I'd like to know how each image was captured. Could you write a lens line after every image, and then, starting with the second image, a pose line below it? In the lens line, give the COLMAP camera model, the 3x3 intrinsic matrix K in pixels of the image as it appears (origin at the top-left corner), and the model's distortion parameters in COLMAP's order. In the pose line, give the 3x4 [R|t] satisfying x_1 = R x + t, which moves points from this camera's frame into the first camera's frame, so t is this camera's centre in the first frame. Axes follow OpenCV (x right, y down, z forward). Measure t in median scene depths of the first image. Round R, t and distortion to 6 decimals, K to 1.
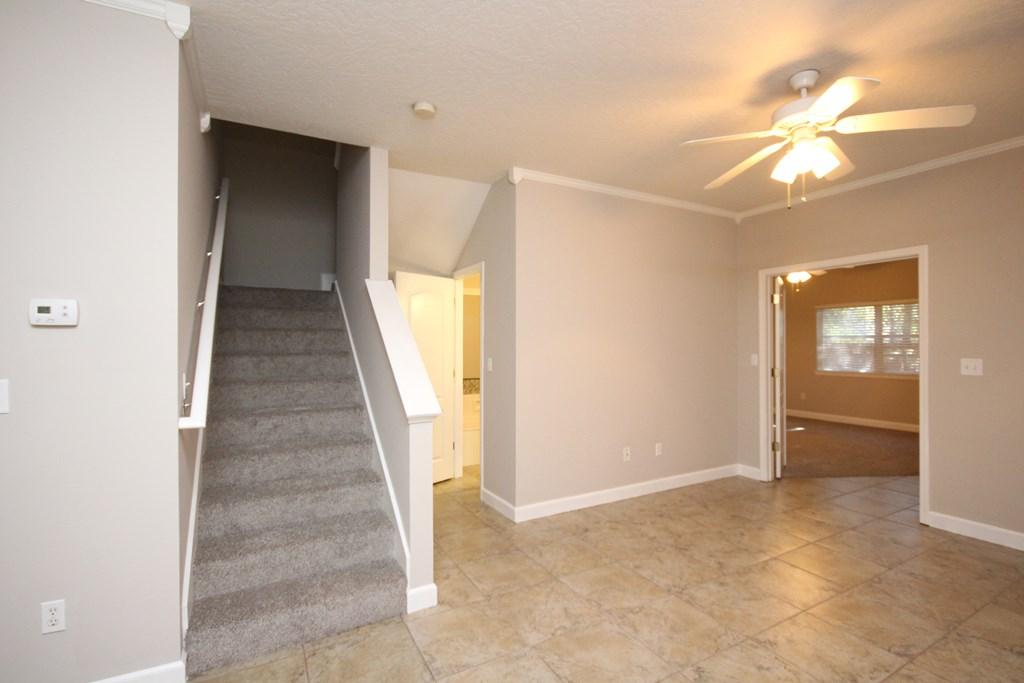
lens RADIAL K [[468.6, 0, 524.6], [0, 468.6, 339.4], [0, 0, 1]] dist [-0.010243, -0.000174]
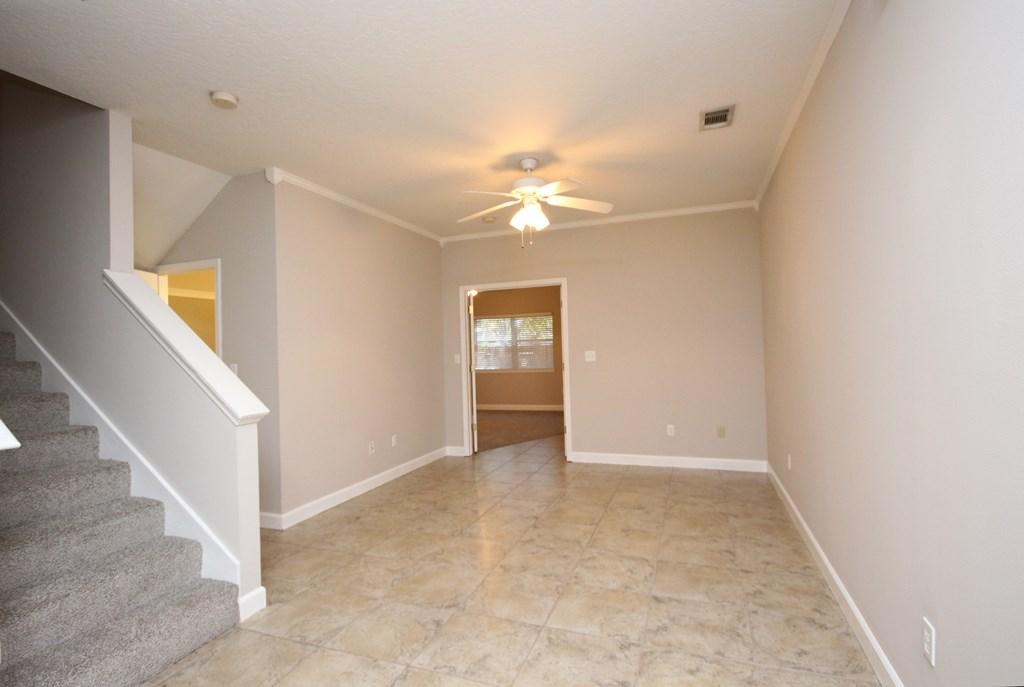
lens RADIAL K [[487.7, 0, 516.0], [0, 487.7, 341.6], [0, 0, 1]] dist [0.002712, -0.011790]
pose [[0.755602, -0.010753, 0.654943, -0.344361], [0.022962, 0.999686, -0.010078, 0.021925], [-0.654628, 0.022653, 0.755611, -0.105954]]
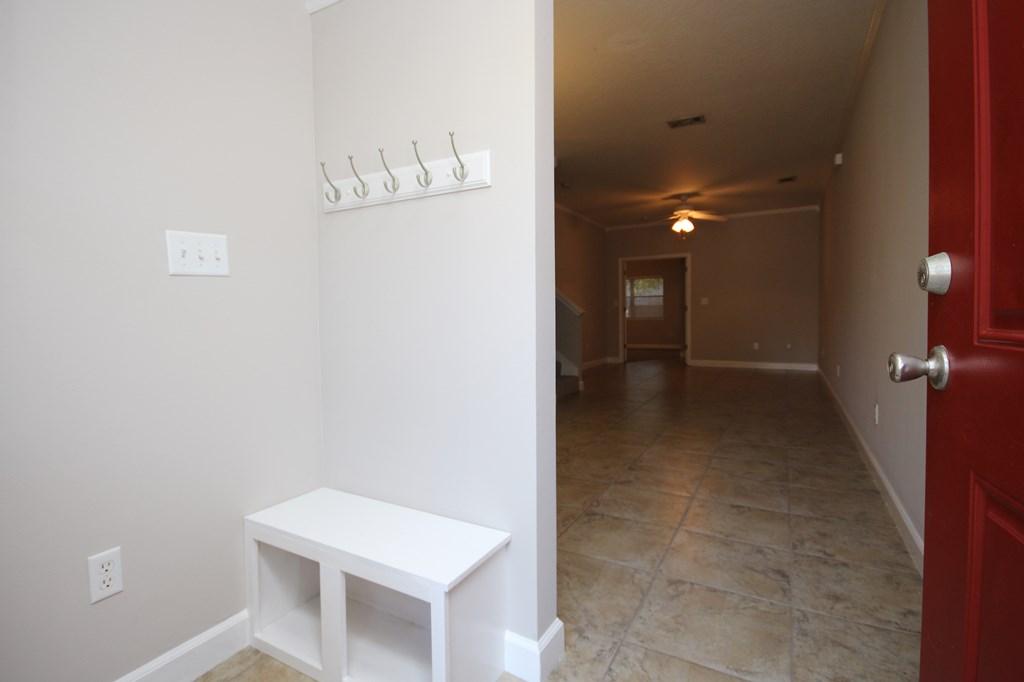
lens RADIAL K [[488.6, 0, 507.0], [0, 488.6, 332.0], [0, 0, 1]] dist [-0.001254, -0.000047]
pose [[0.855041, -0.029454, 0.517723, -1.456999], [0.009755, 0.999123, 0.040730, 0.113235], [-0.518468, -0.029776, 0.854578, -0.793573]]
